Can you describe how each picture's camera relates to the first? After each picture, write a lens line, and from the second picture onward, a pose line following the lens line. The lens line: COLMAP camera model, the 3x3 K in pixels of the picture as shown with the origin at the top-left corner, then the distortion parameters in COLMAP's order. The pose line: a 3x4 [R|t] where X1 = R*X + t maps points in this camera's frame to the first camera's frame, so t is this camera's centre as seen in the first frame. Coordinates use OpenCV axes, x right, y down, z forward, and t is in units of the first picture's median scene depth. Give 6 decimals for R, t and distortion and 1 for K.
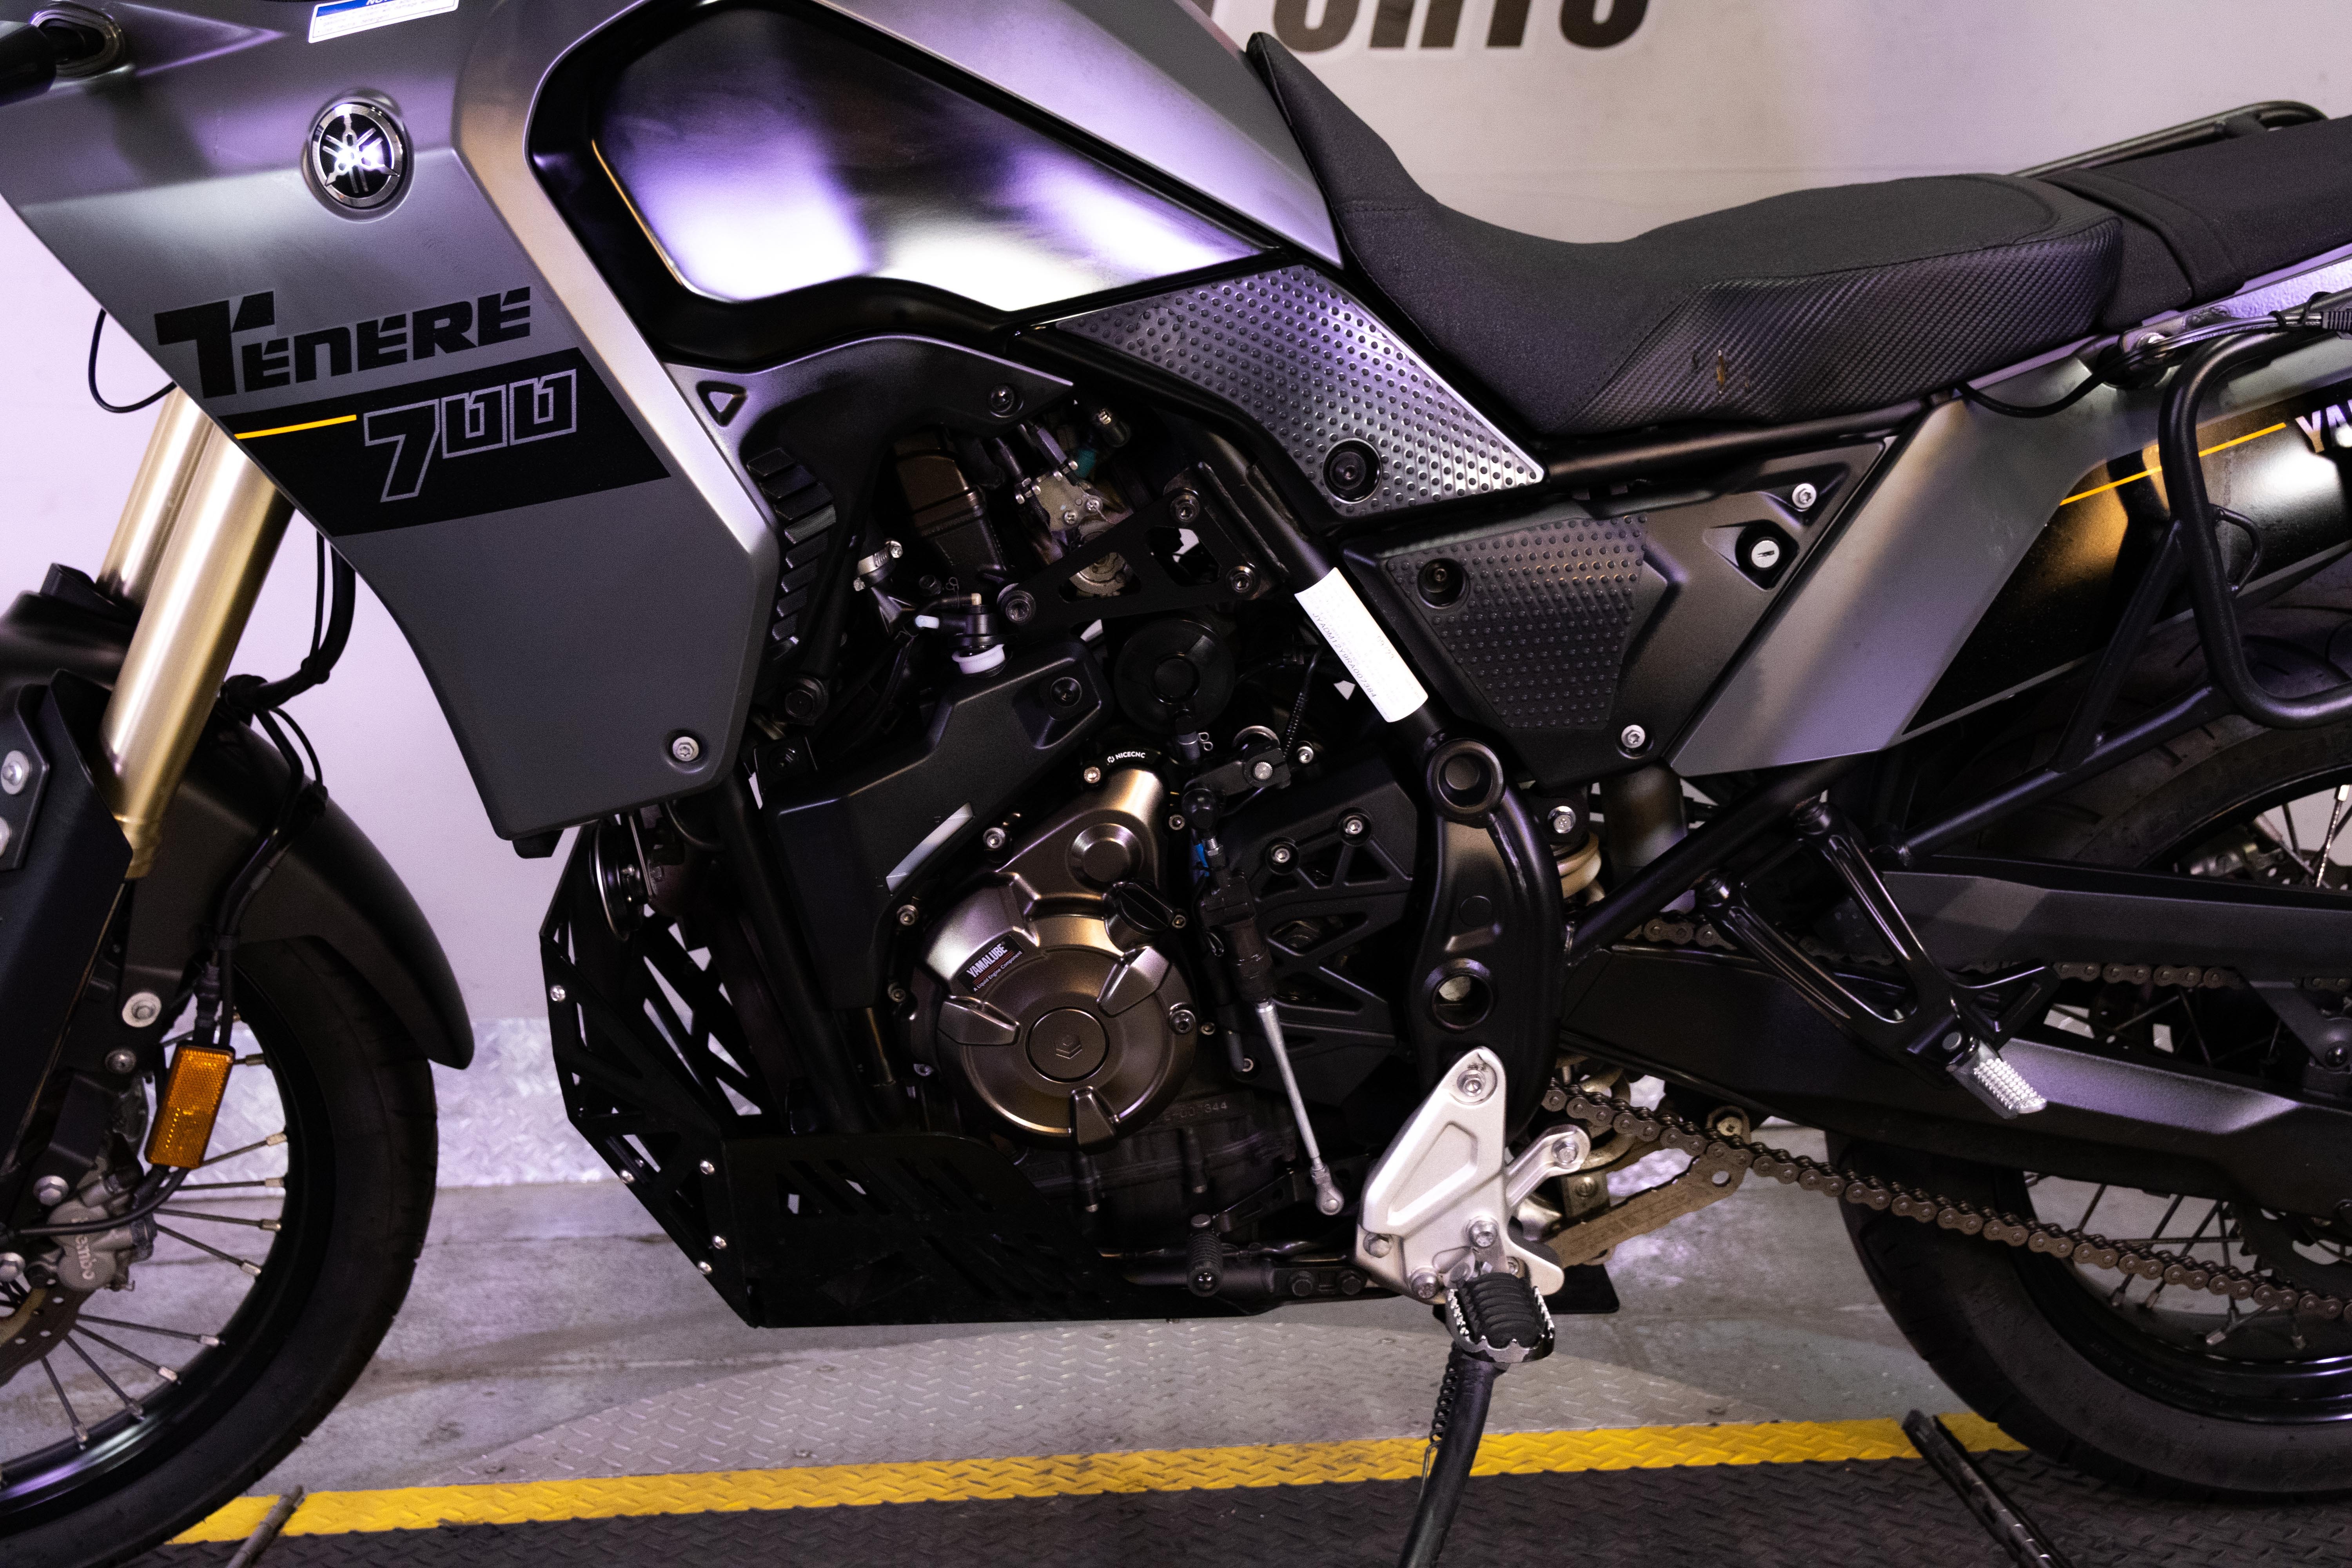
lens RADIAL K [[2484.3, 0, 1176.0], [0, 2484.3, 784.0], [0, 0, 1]] dist [-0.002651, 0.008917]
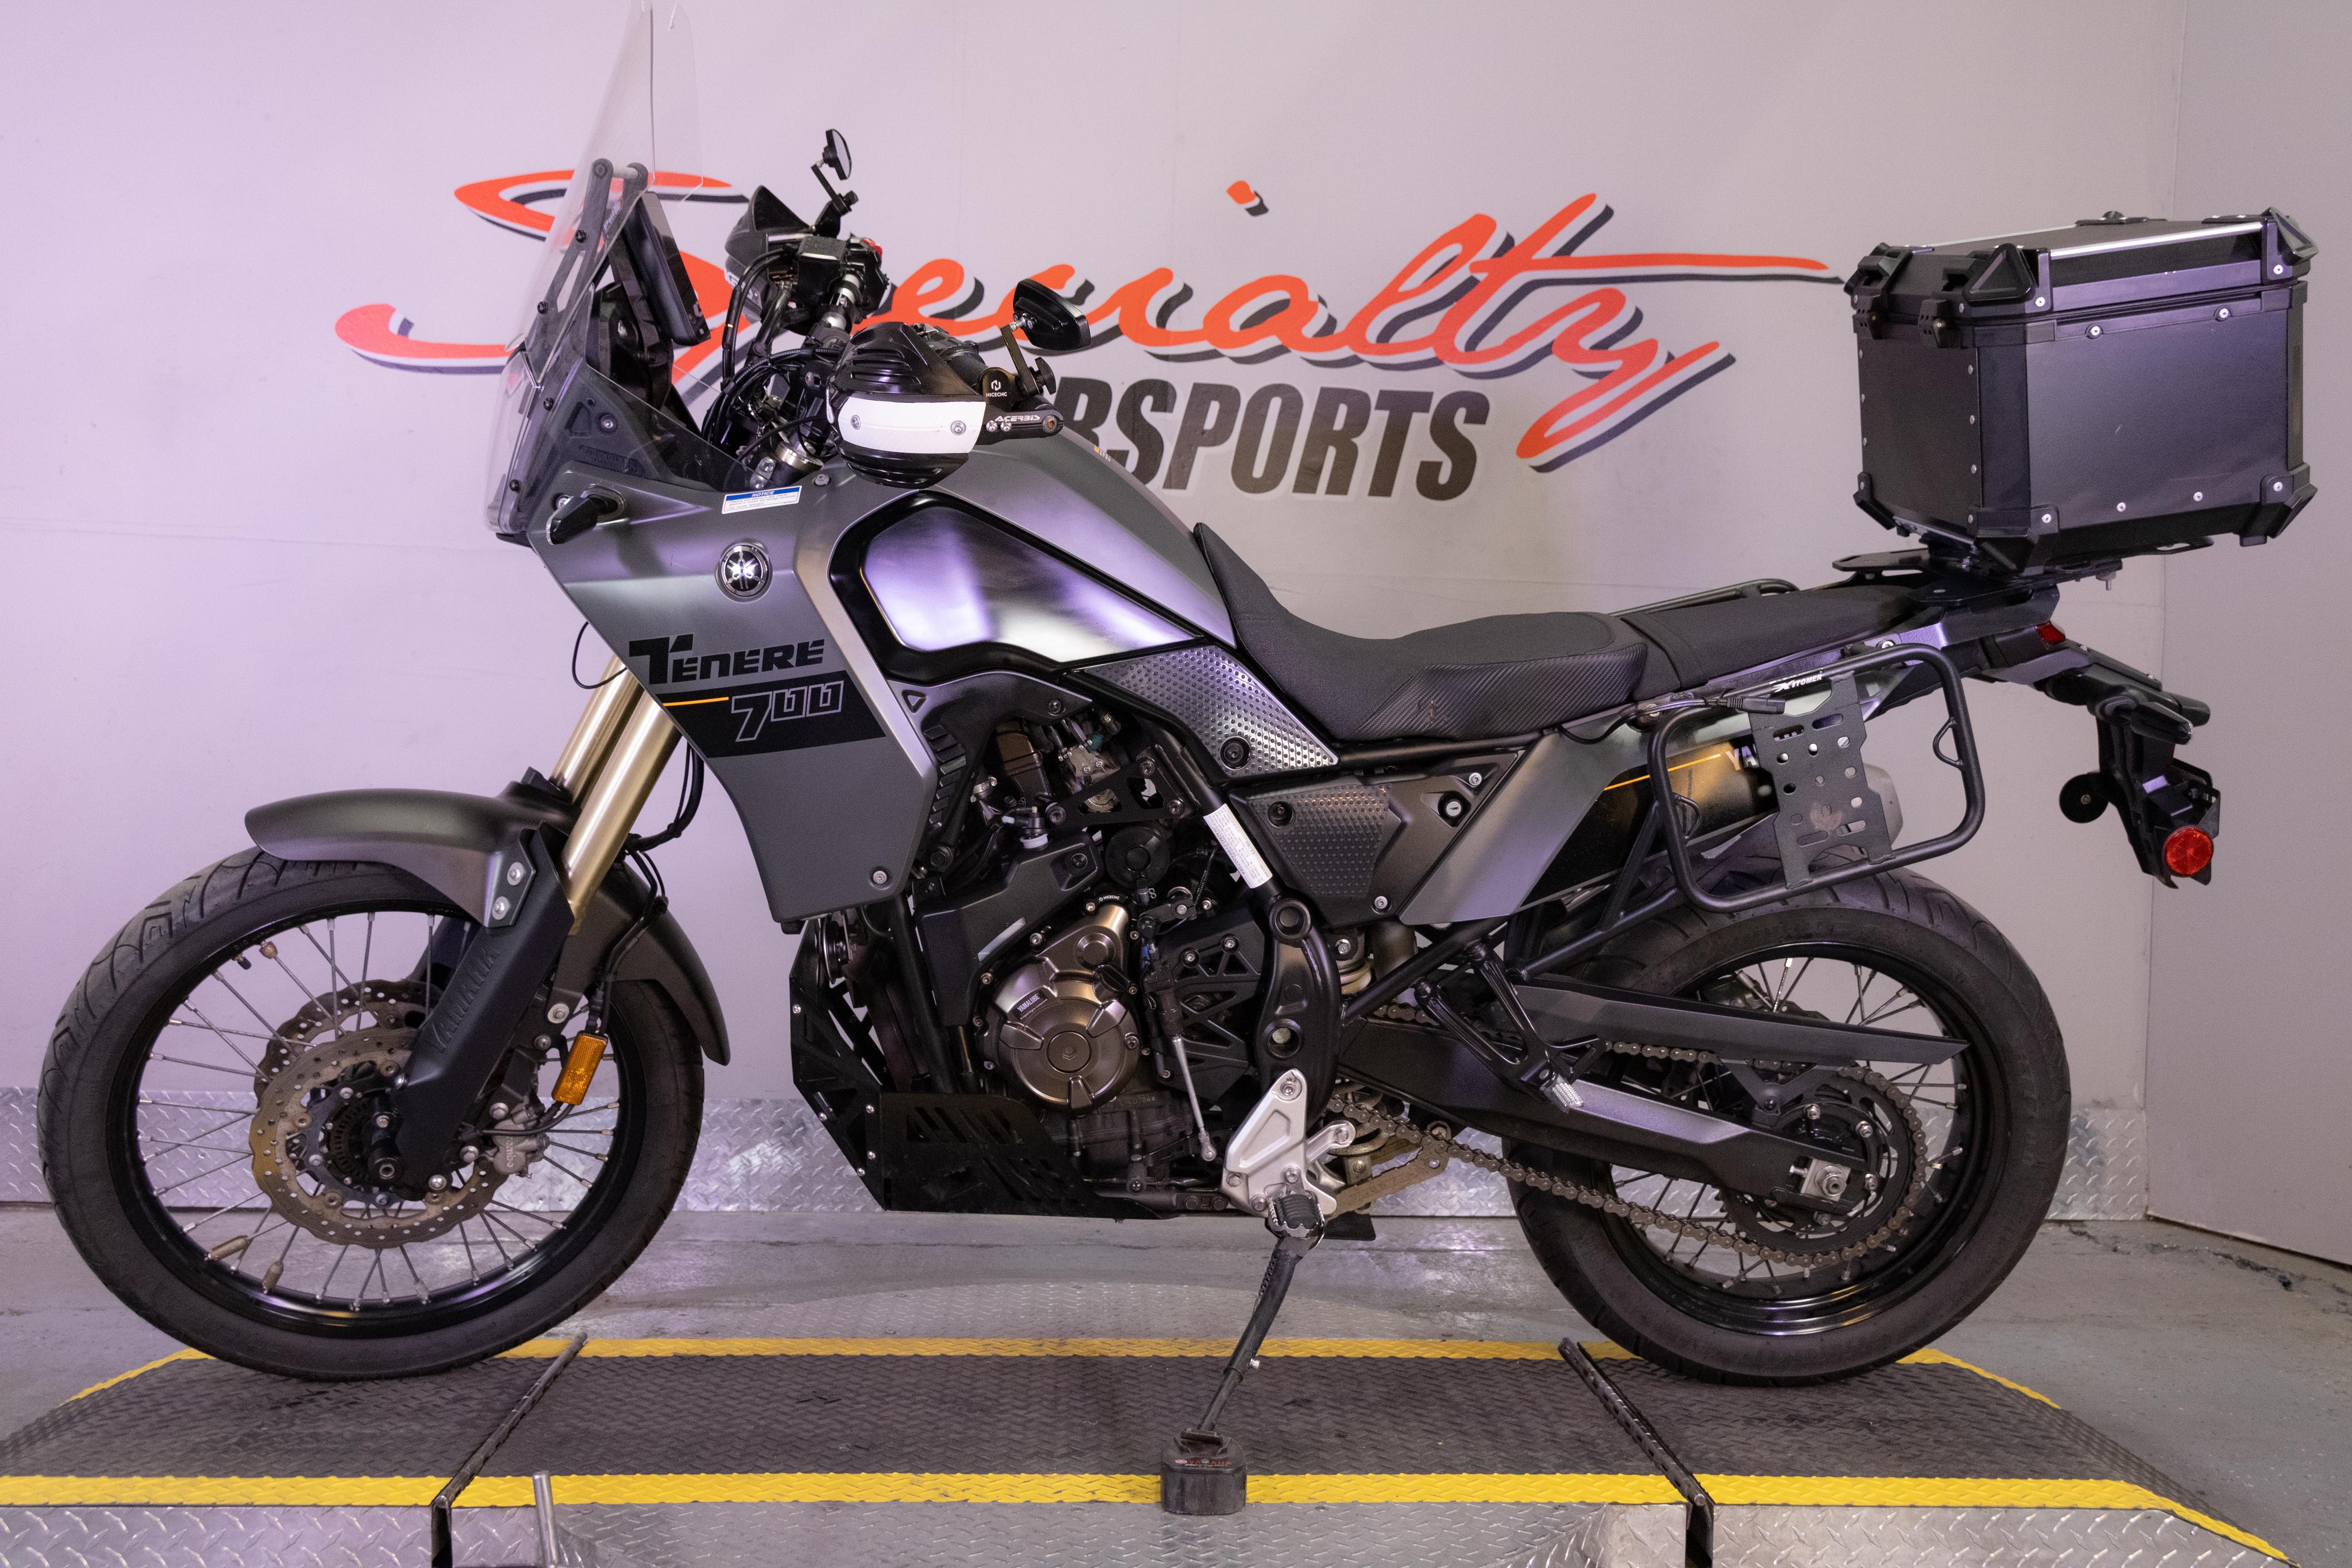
lens RADIAL K [[2123.1, 0, 1176.0], [0, 2123.1, 784.0], [0, 0, 1]] dist [0.007305, -0.013941]
pose [[0.998601, 0.052769, -0.003439, 0.031118], [-0.052809, 0.991717, -0.117088, 0.088211], [-0.002768, 0.117106, 0.993116, -0.598507]]
